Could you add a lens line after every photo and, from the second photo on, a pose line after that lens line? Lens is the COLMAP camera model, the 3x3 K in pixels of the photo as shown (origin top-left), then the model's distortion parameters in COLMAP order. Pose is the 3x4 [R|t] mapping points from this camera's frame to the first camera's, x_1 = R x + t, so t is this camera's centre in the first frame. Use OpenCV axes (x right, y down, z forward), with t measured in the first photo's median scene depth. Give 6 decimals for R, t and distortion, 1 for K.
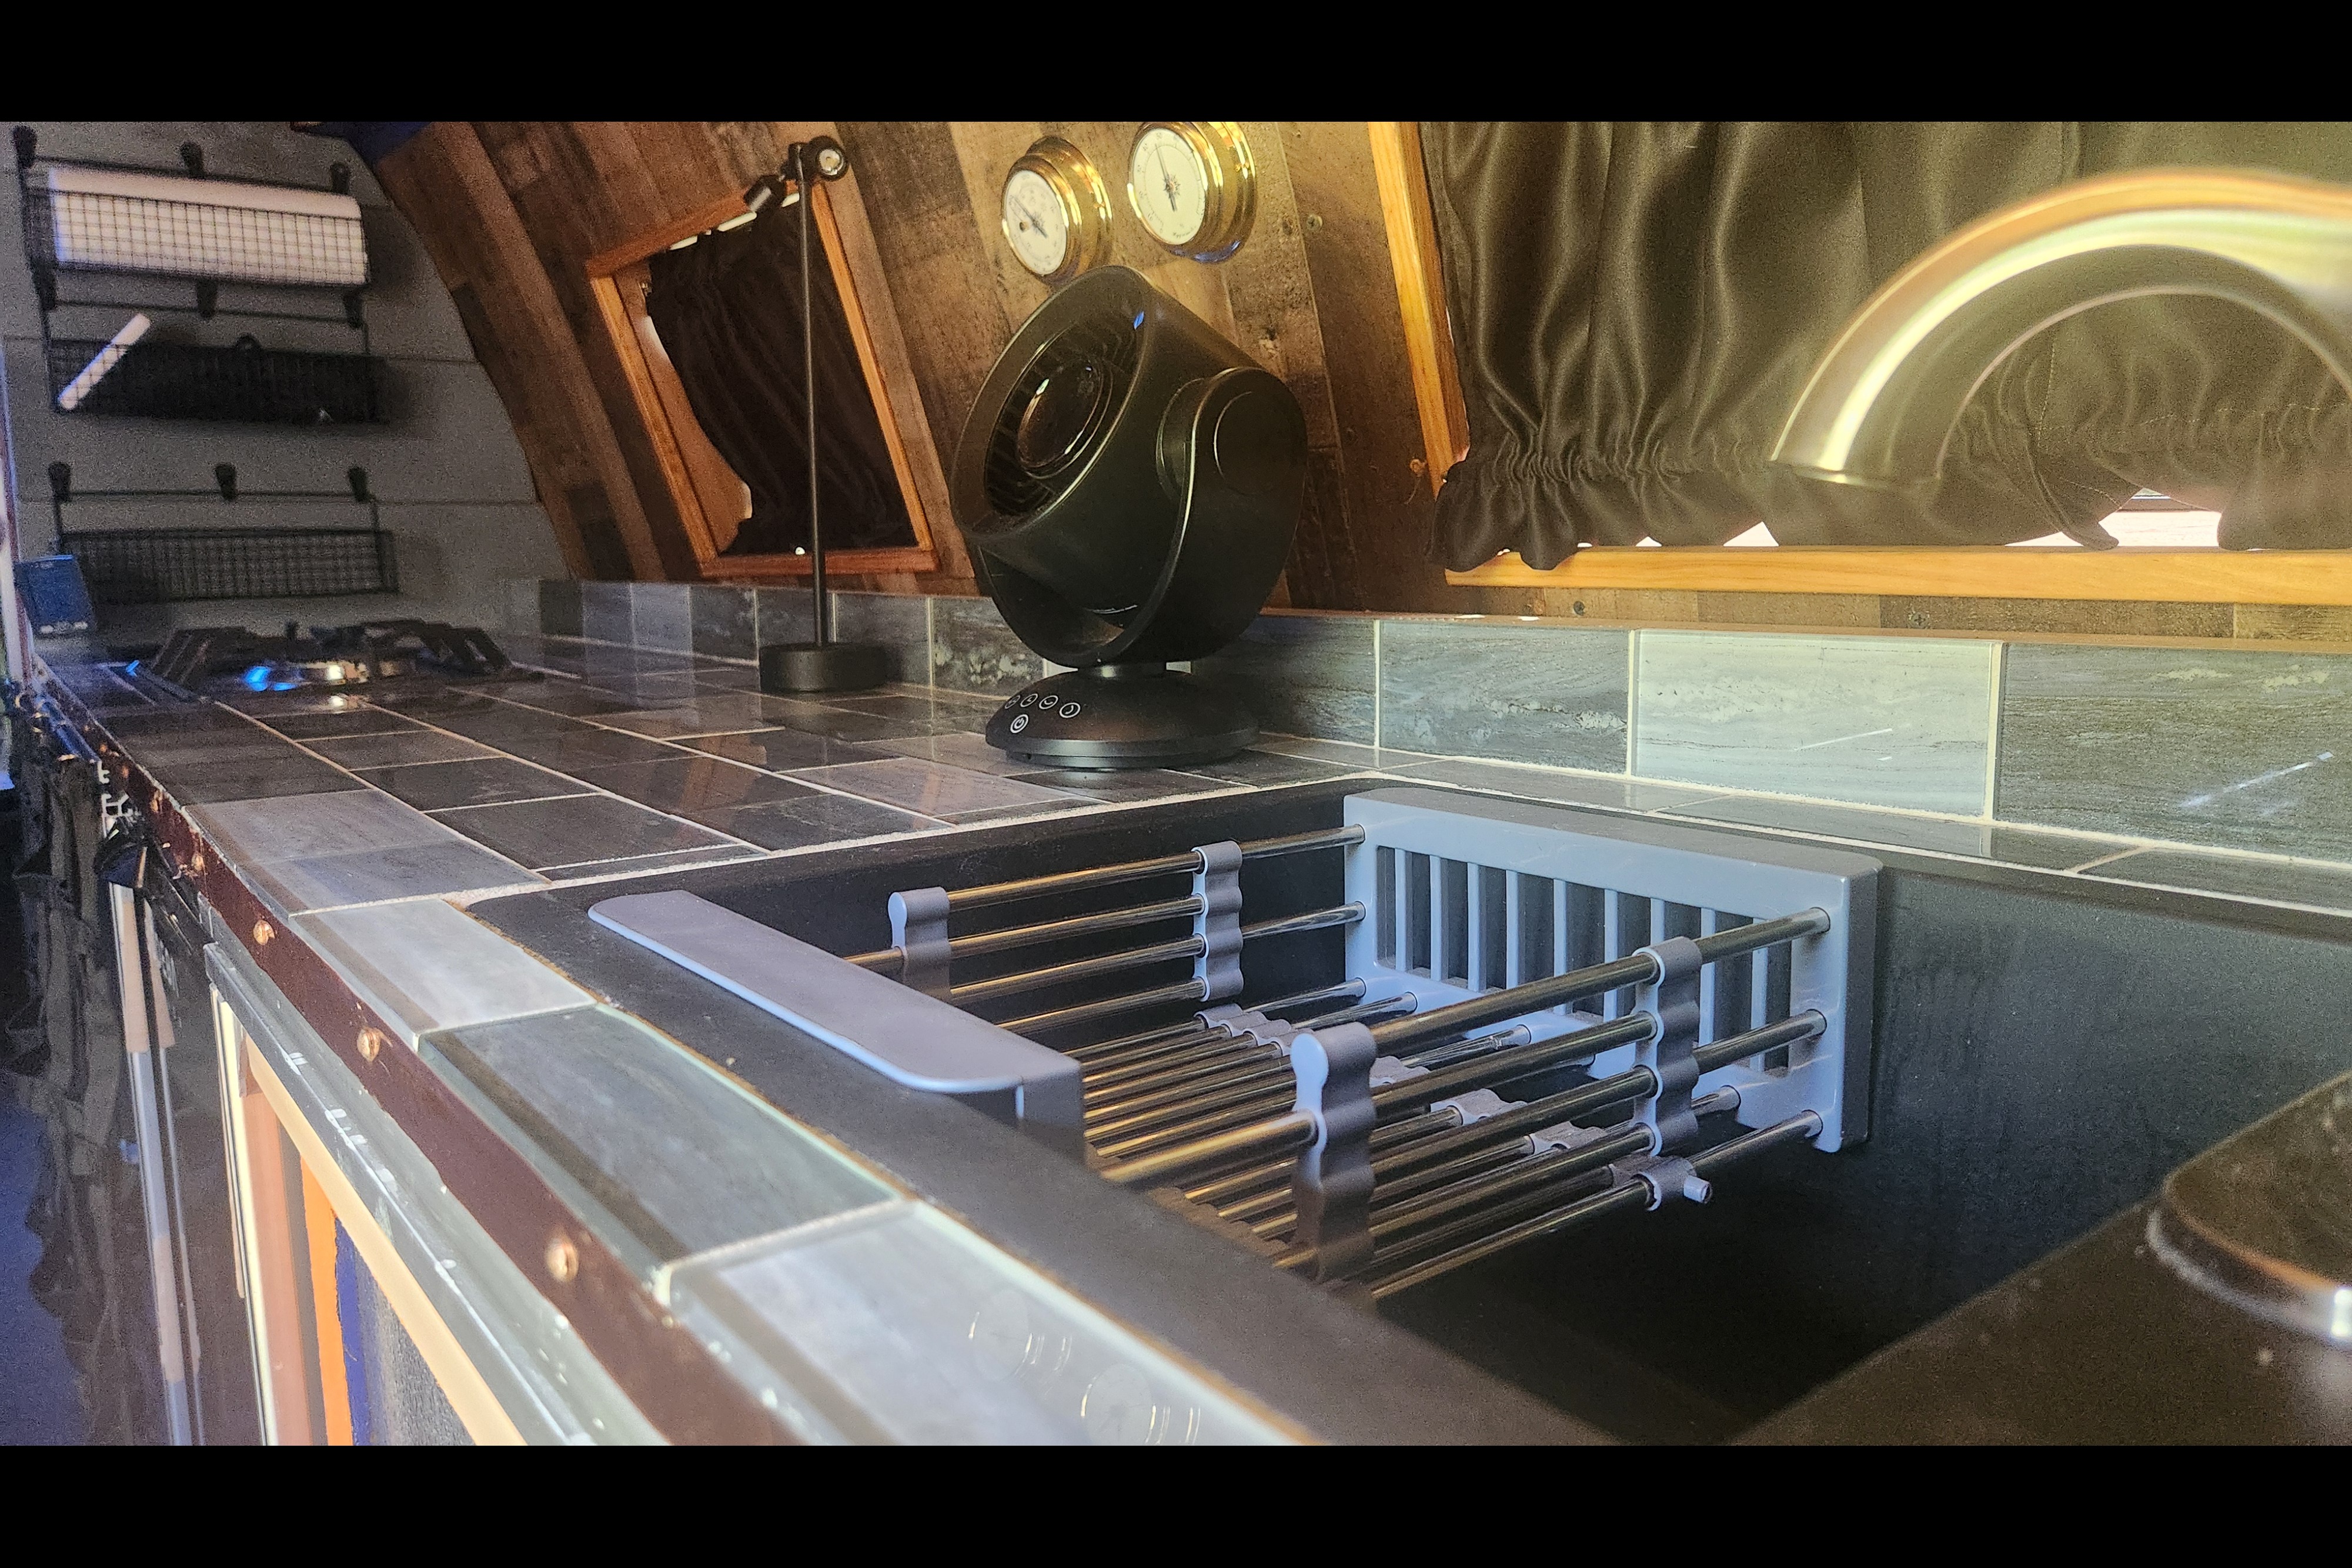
lens RADIAL K [[1597.2, 0, 1176.0], [0, 1597.2, 784.0], [0, 0, 1]] dist [0.082706, -0.058297]
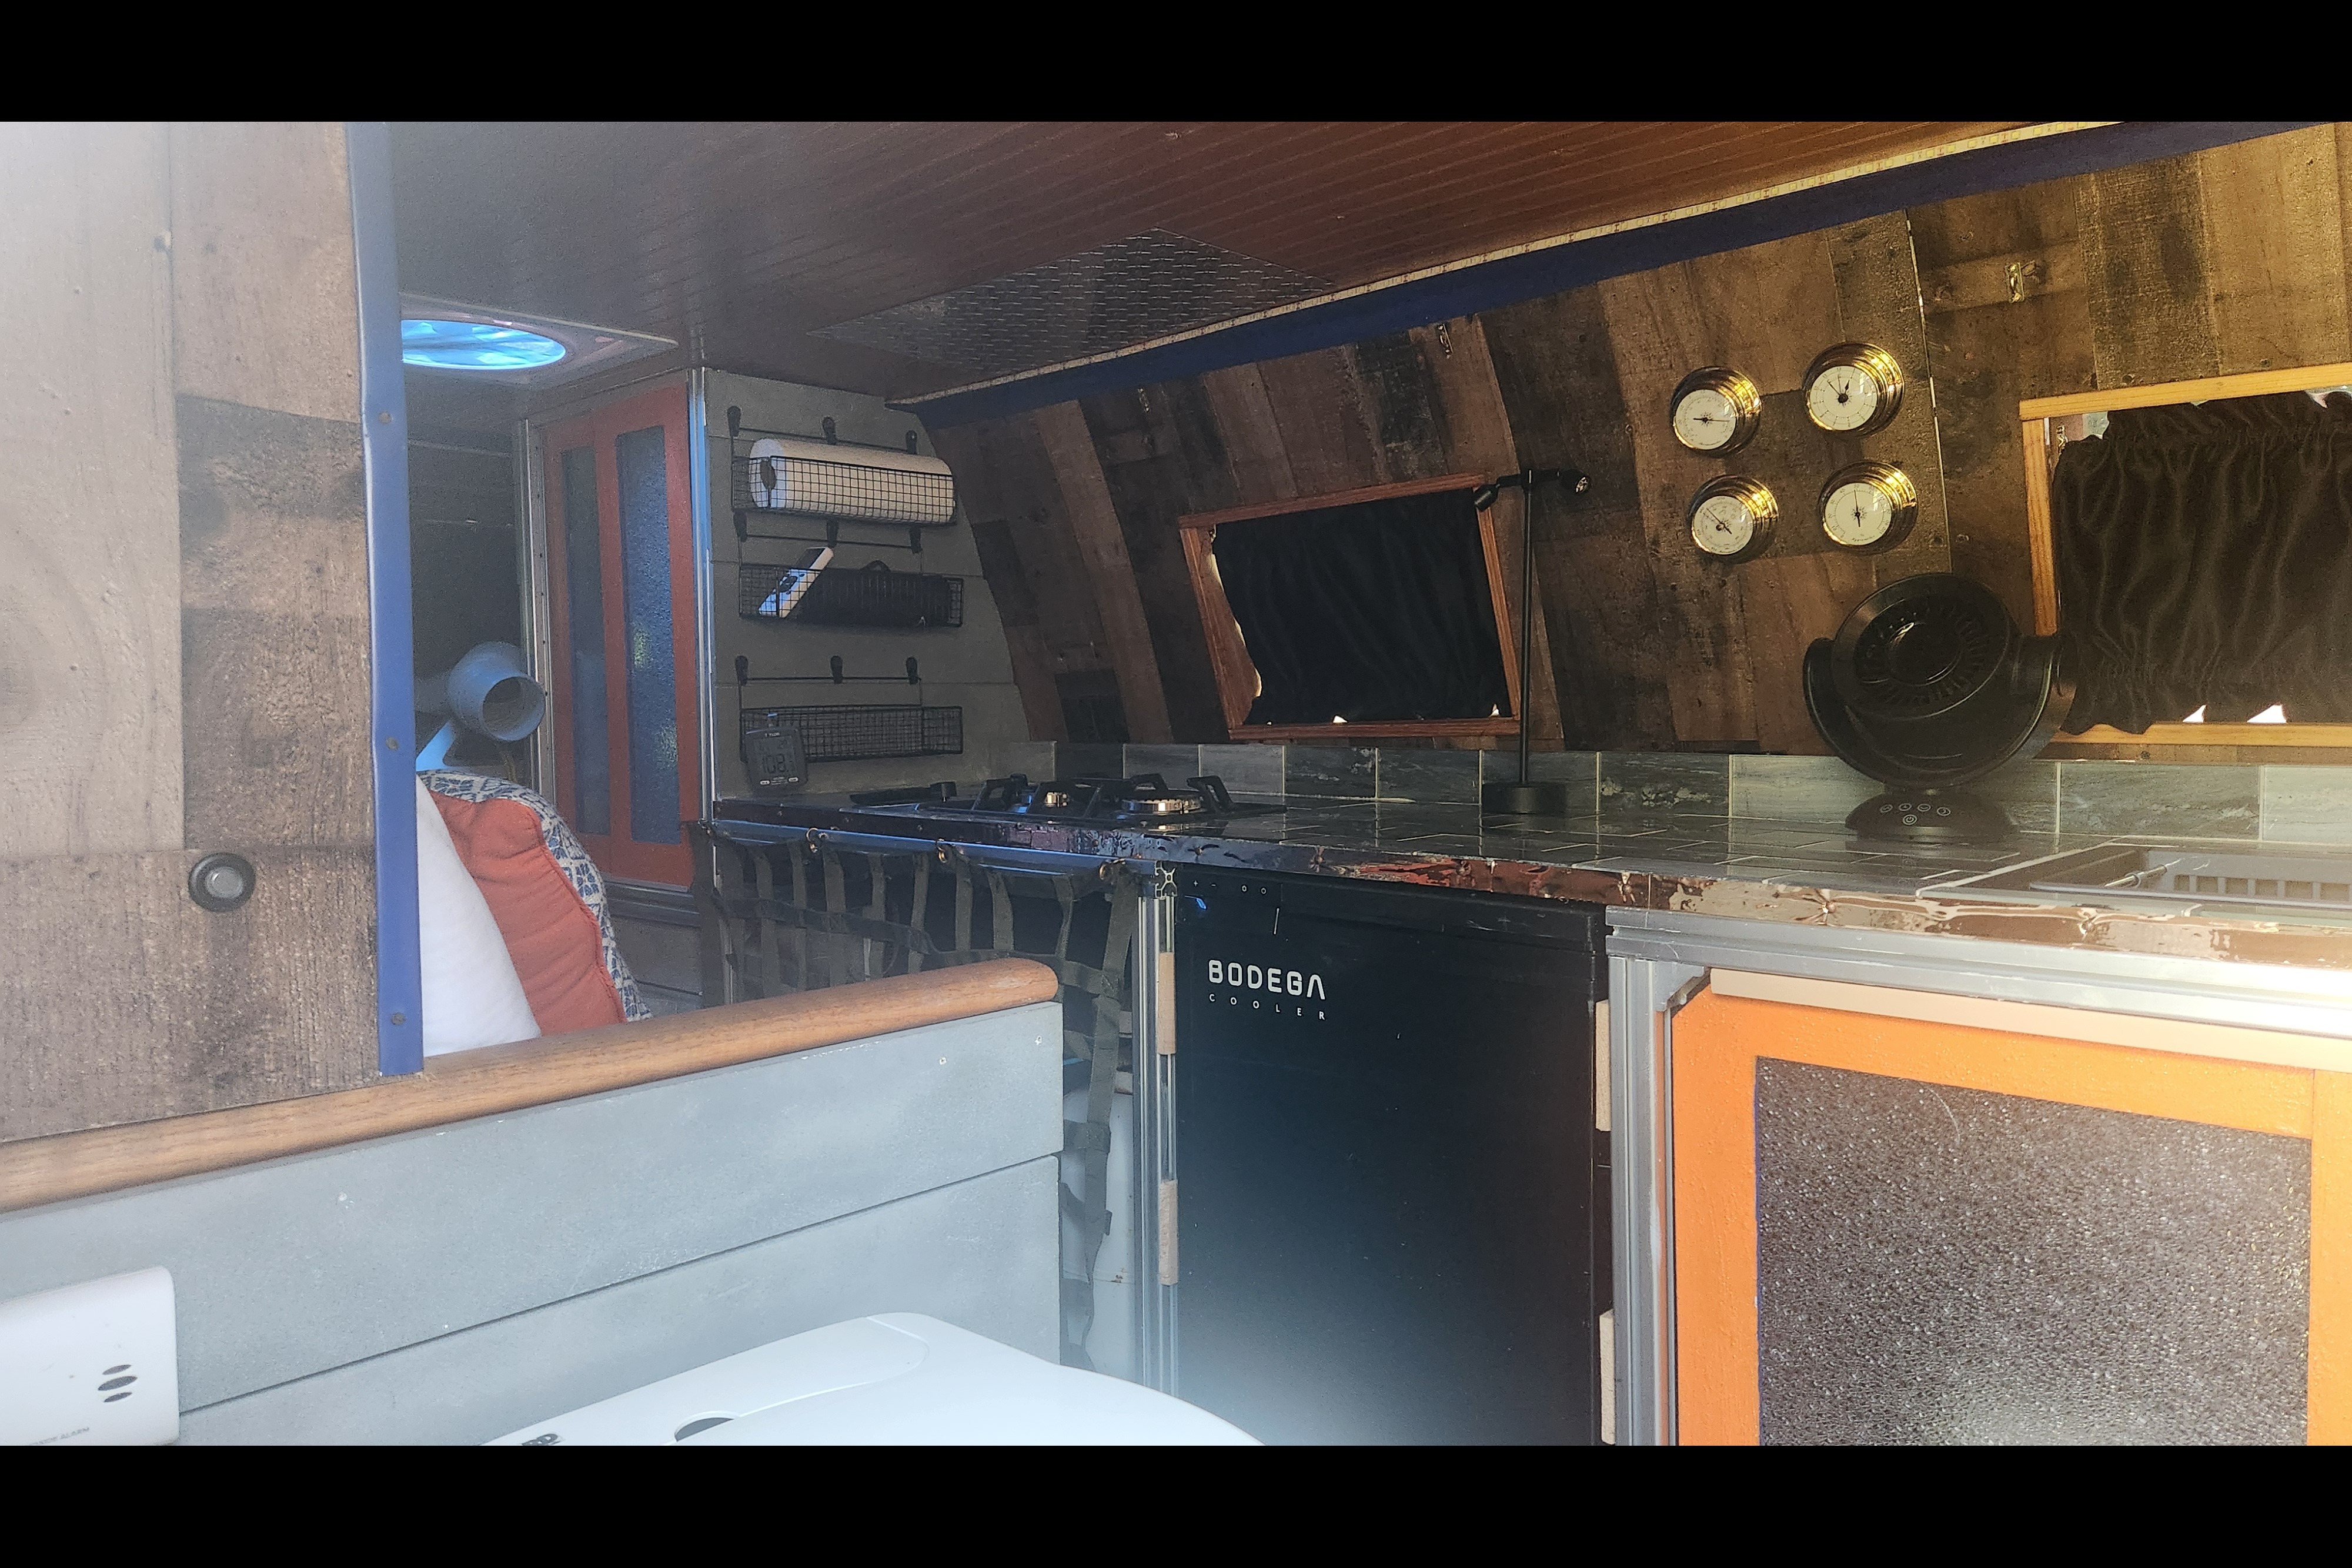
lens RADIAL K [[1597.2, 0, 1176.0], [0, 1597.2, 784.0], [0, 0, 1]] dist [0.082706, -0.058297]
pose [[0.985606, -0.005690, 0.168963, -0.575305], [0.022527, 0.994941, -0.097901, 0.038946], [-0.167551, 0.100298, 0.980748, -0.306683]]
